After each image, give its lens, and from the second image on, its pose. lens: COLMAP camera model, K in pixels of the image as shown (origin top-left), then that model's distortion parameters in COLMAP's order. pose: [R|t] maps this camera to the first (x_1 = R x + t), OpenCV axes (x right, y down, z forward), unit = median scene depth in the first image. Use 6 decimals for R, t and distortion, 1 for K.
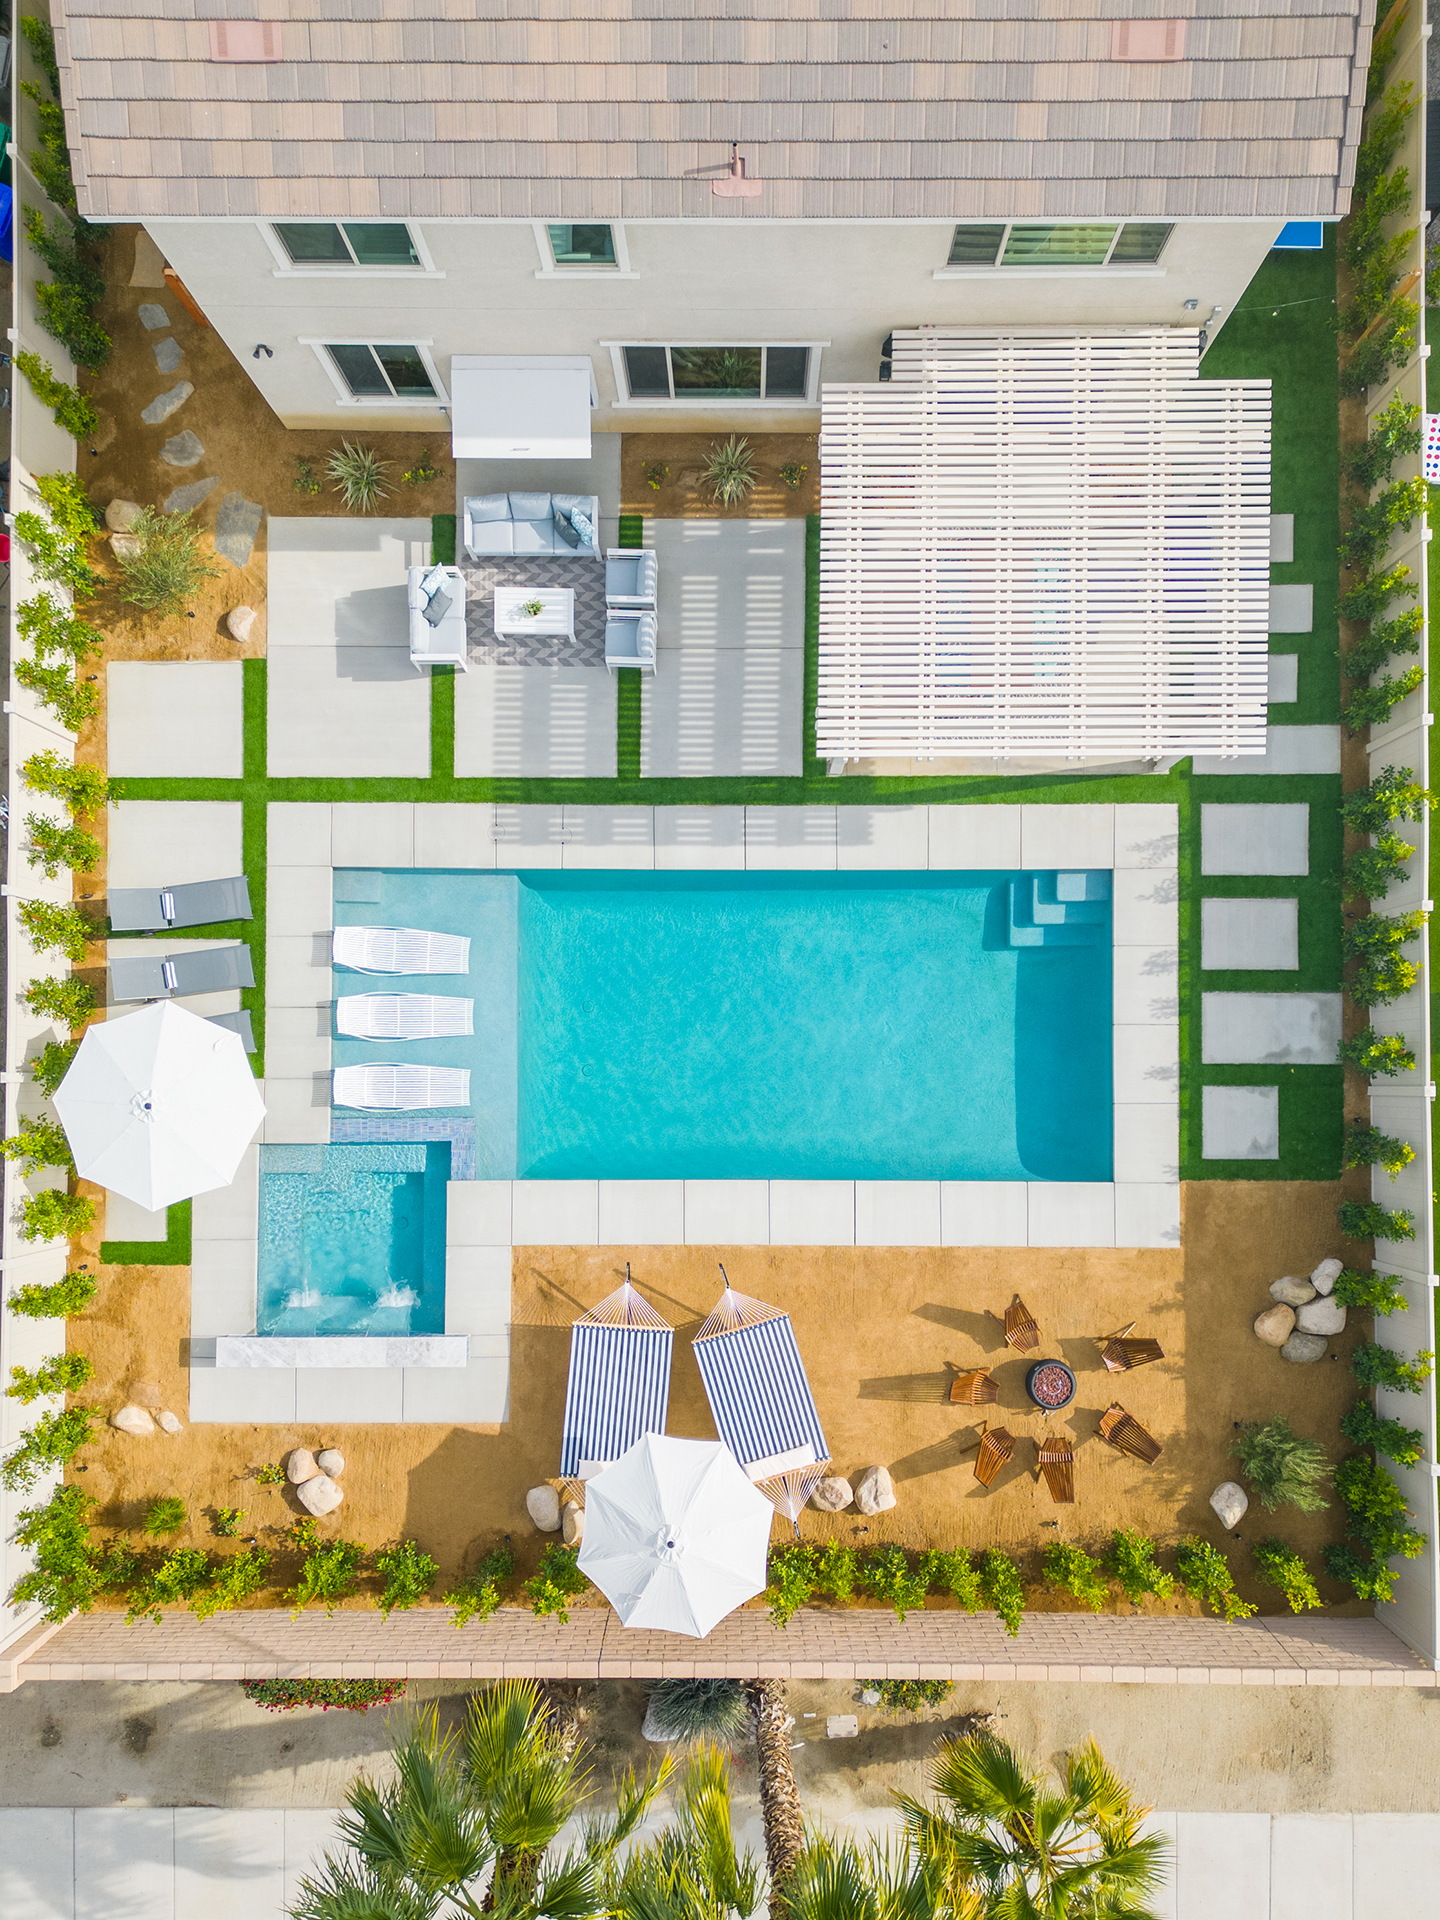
lens RADIAL K [[1337.3, 0, 714.3], [0, 1337.3, 965.4], [0, 0, 1]] dist [0.000909, 0.000393]
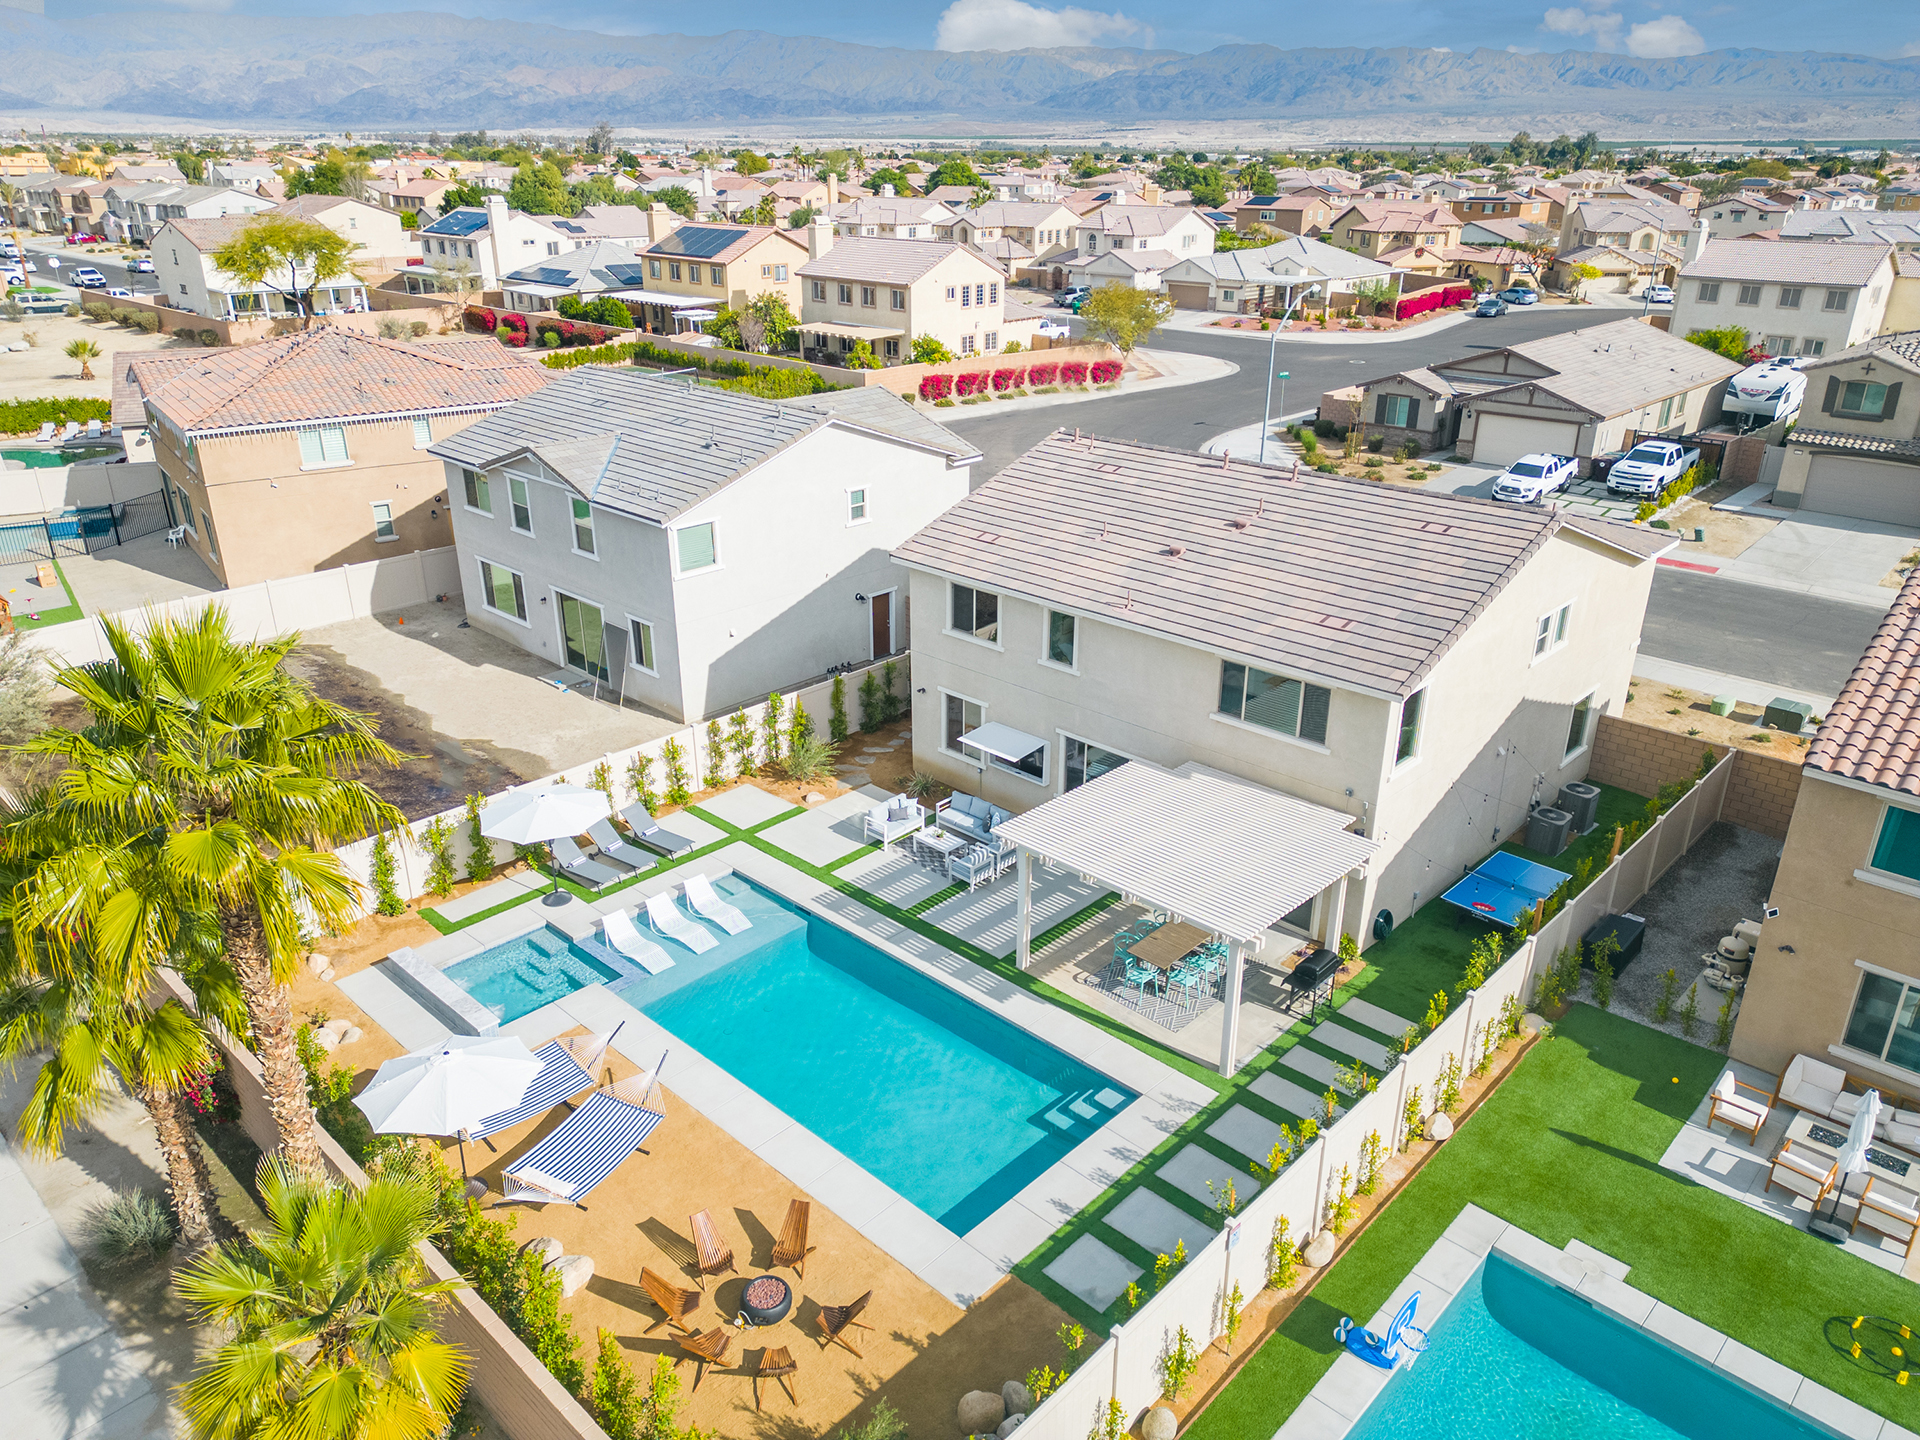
lens RADIAL K [[1337.3, 0, 965.2], [0, 1337.3, 720.2], [0, 0, 1]] dist [0.000909, 0.000393]
pose [[0.726898, 0.270370, -0.631283, 0.836380], [-0.686605, 0.267542, -0.676014, 0.739870], [-0.013880, 0.924836, 0.380113, 0.252722]]
